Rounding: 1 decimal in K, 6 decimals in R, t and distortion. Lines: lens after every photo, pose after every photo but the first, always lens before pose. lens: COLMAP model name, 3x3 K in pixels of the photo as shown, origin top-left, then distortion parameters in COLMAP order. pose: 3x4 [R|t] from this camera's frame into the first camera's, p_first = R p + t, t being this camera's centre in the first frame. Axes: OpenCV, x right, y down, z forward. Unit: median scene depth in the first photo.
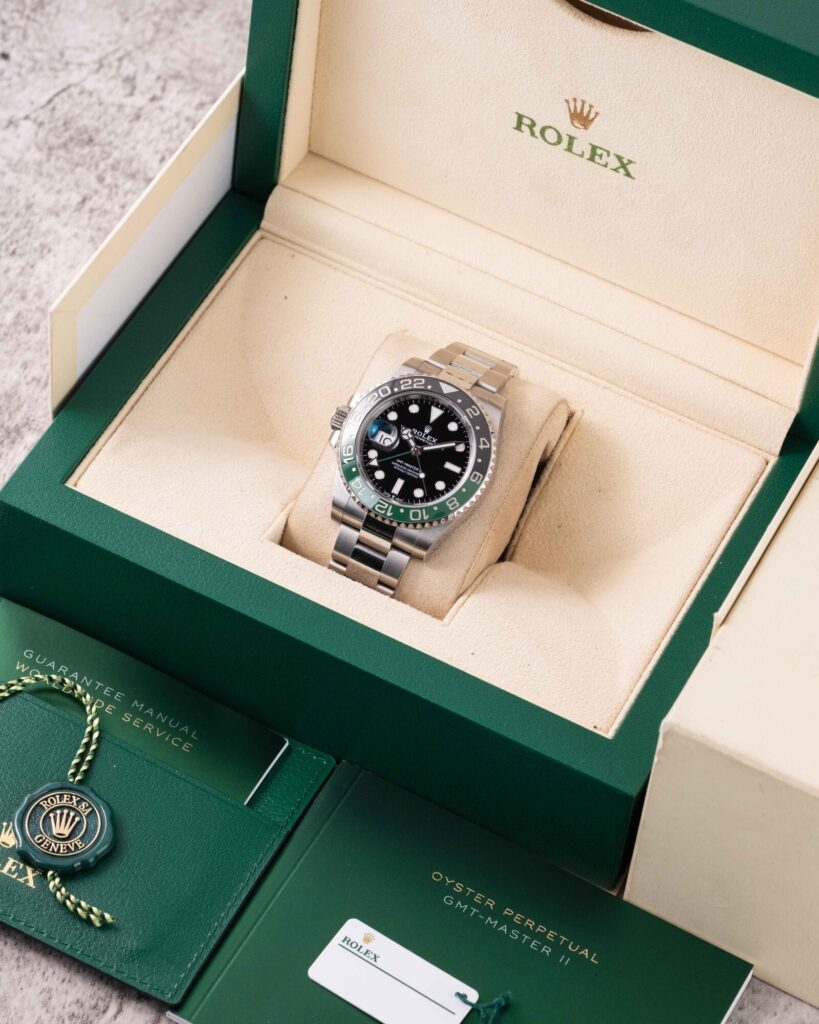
lens RADIAL K [[4089.4, 0, 409.5], [0, 4089.4, 512.0], [0, 0, 1]] dist [0.193392, 0.156544]
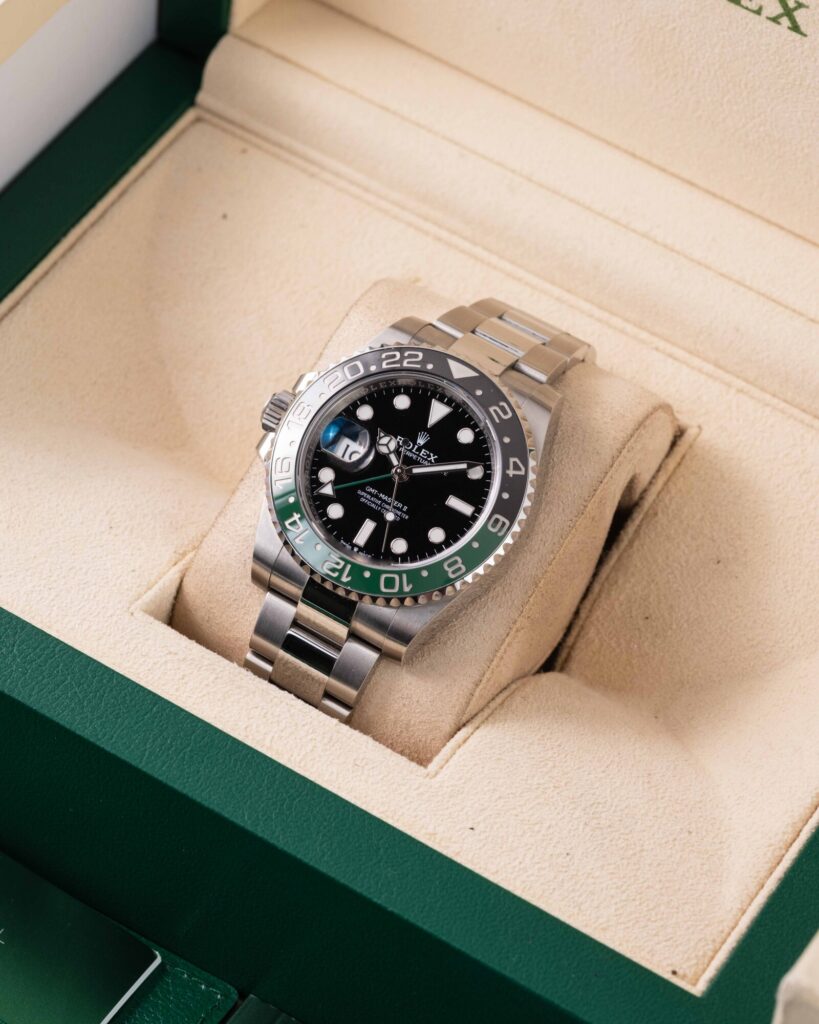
lens RADIAL K [[4089.4, 0, 409.5], [0, 4089.4, 512.0], [0, 0, 1]] dist [0.193392, 0.156544]
pose [[0.996175, 0.056098, -0.066991, 0.041797], [-0.057615, 0.998120, -0.020925, 0.002612], [0.065691, 0.024705, 0.997534, 0.411948]]
